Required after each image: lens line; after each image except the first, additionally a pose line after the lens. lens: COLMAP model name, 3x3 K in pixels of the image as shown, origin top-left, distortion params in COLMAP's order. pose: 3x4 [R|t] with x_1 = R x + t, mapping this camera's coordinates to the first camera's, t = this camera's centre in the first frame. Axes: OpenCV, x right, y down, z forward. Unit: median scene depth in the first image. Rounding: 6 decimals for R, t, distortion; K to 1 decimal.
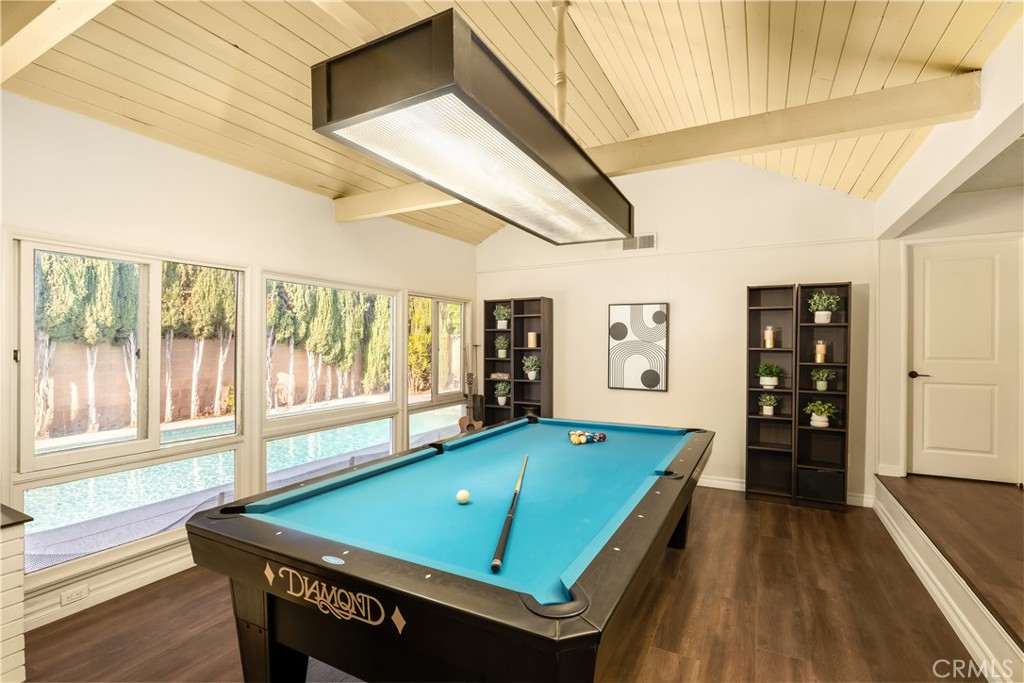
lens RADIAL K [[476.1, 0, 516.7], [0, 476.1, 345.4], [0, 0, 1]] dist [-0.003817, -0.000323]
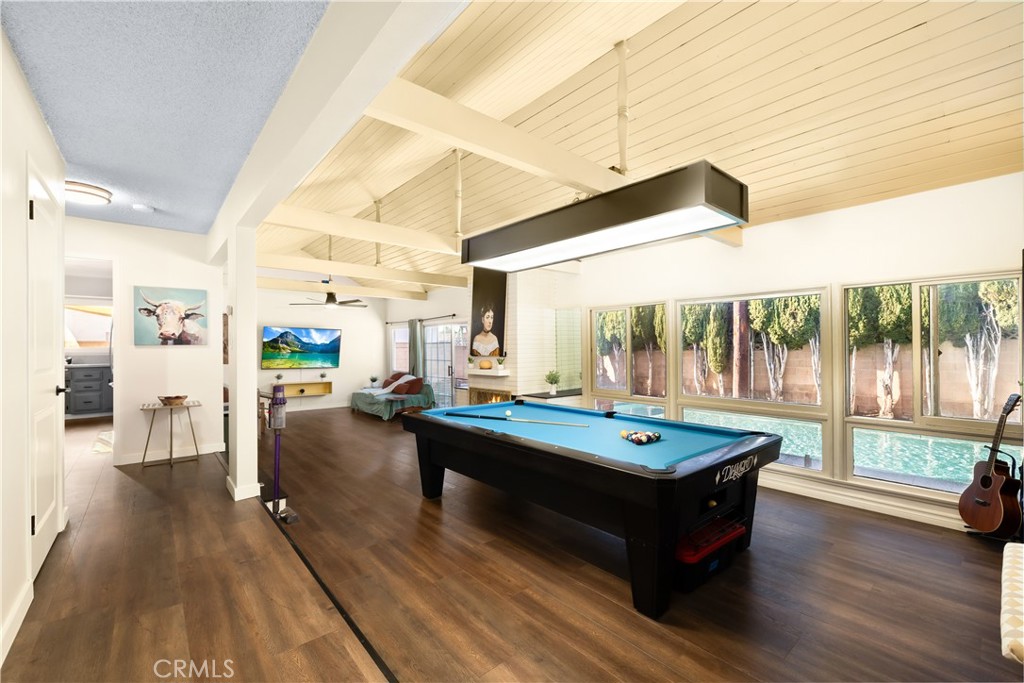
lens RADIAL K [[427.5, 0, 515.4], [0, 427.5, 344.8], [0, 0, 1]] dist [0.001681, 0.000153]
pose [[-0.367062, -0.002404, -0.930193, 0.821755], [0.001943, 0.999992, -0.003352, -0.002993], [0.930194, -0.003038, -0.367054, 0.821066]]
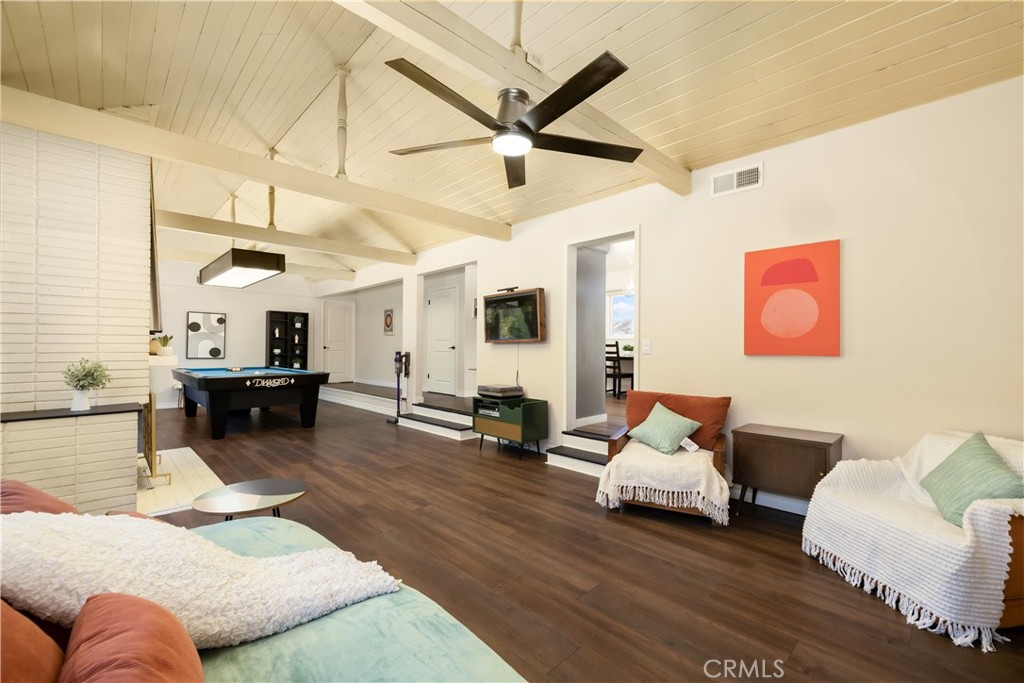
lens RADIAL K [[427.5, 0, 515.4], [0, 427.5, 344.8], [0, 0, 1]] dist [0.001681, 0.000153]
pose [[0.311626, 0.009411, 0.950158, -1.138835], [-0.001410, 0.999954, -0.009442, 0.062458], [-0.950204, 0.001603, 0.311626, -0.806684]]
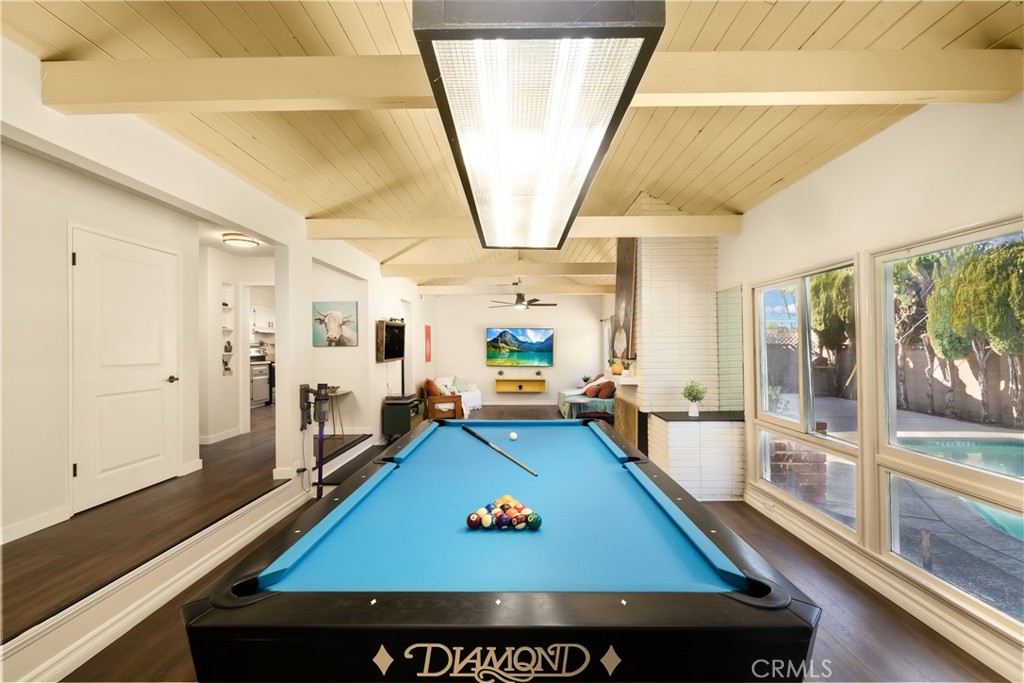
lens RADIAL K [[427.5, 0, 515.4], [0, 427.5, 344.8], [0, 0, 1]] dist [0.001681, 0.000153]
pose [[-0.889677, 0.004678, -0.456567, 0.271984], [0.005582, 0.999984, -0.000633, -0.007622], [0.456557, -0.003112, -0.889689, 1.099352]]
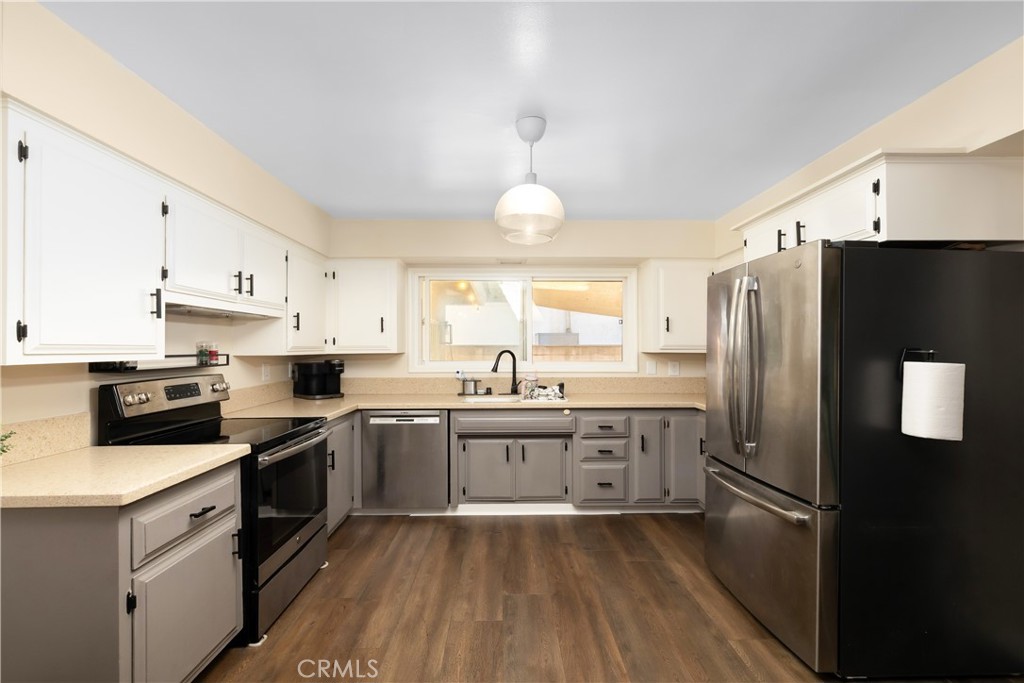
lens RADIAL K [[419.8, 0, 529.2], [0, 419.8, 343.6], [0, 0, 1]] dist [-0.001413, -0.000184]
pose [[-0.839356, -0.001217, -0.543581, 0.368719], [-0.000540, 0.999999, -0.001405, -0.040372], [0.543583, -0.000886, -0.839355, -0.699442]]
